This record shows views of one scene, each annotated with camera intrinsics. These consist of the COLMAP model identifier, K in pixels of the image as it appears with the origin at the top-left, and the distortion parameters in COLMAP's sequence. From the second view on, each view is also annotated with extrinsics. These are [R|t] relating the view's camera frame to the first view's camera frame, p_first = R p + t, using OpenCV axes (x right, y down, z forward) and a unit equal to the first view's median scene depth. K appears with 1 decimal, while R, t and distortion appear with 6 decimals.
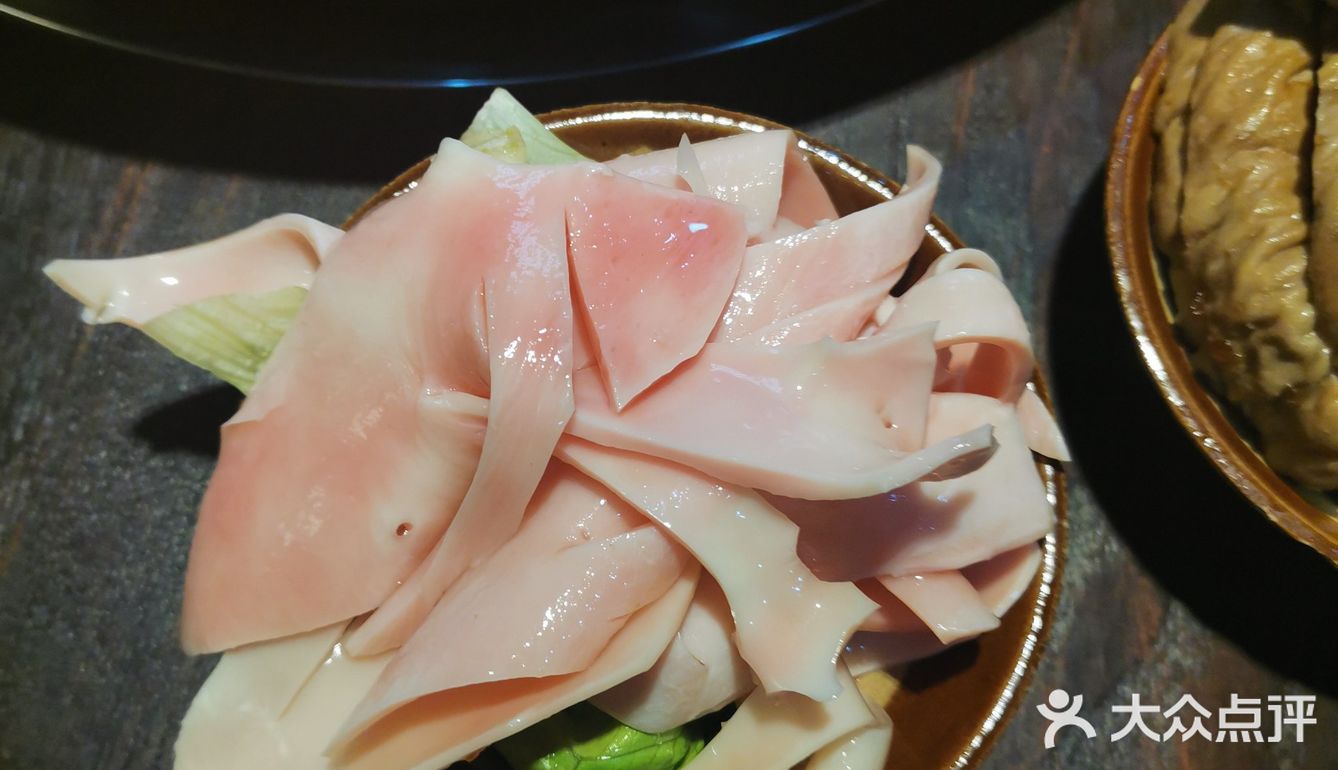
lens RADIAL K [[1456.5, 0, 667.2], [0, 1456.5, 385.3], [0, 0, 1]] dist [-0.015407, 0.000000]
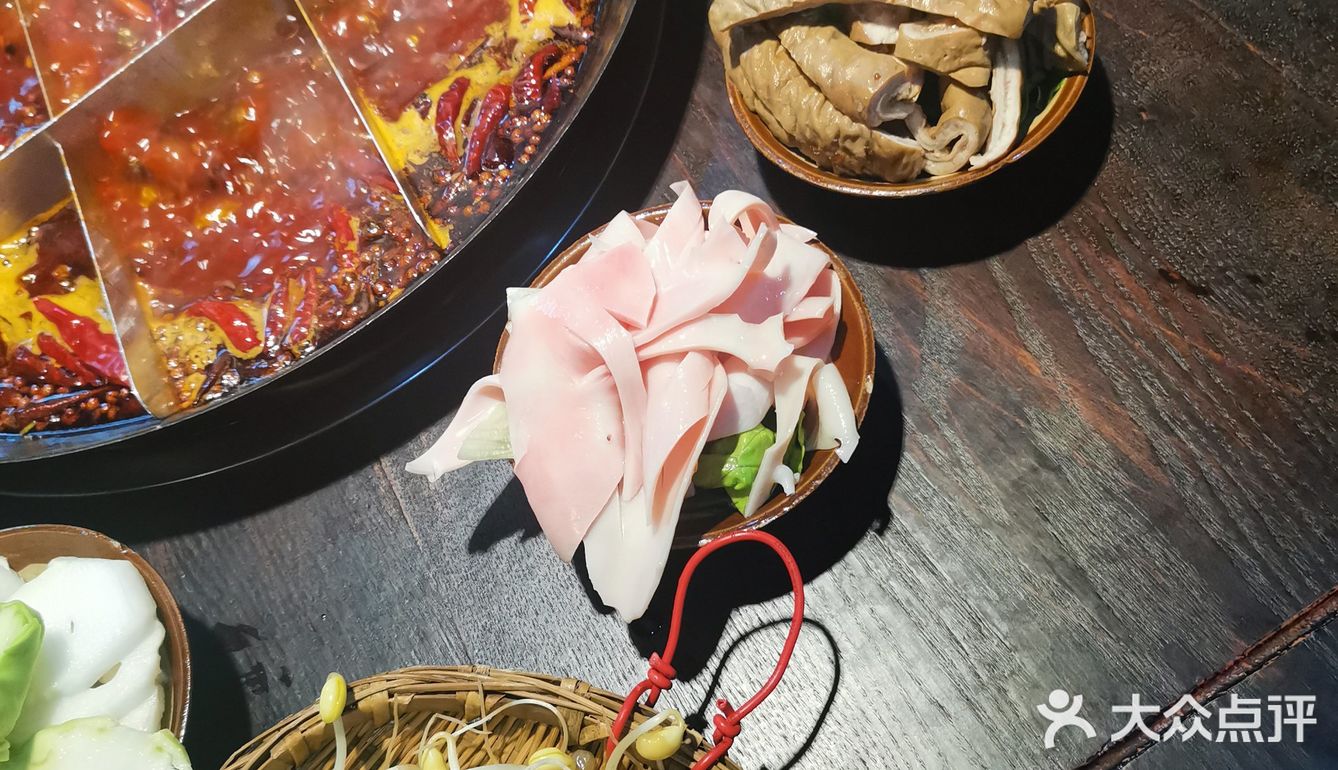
lens RADIAL K [[1456.5, 0, 669.6], [0, 1456.5, 384.2], [0, 0, 1]] dist [-0.015407, 0.000000]
pose [[0.750794, -0.651024, 0.111694, -0.287830], [0.659776, 0.731019, -0.174089, 0.458735], [0.031686, 0.204398, 0.978375, -1.135947]]
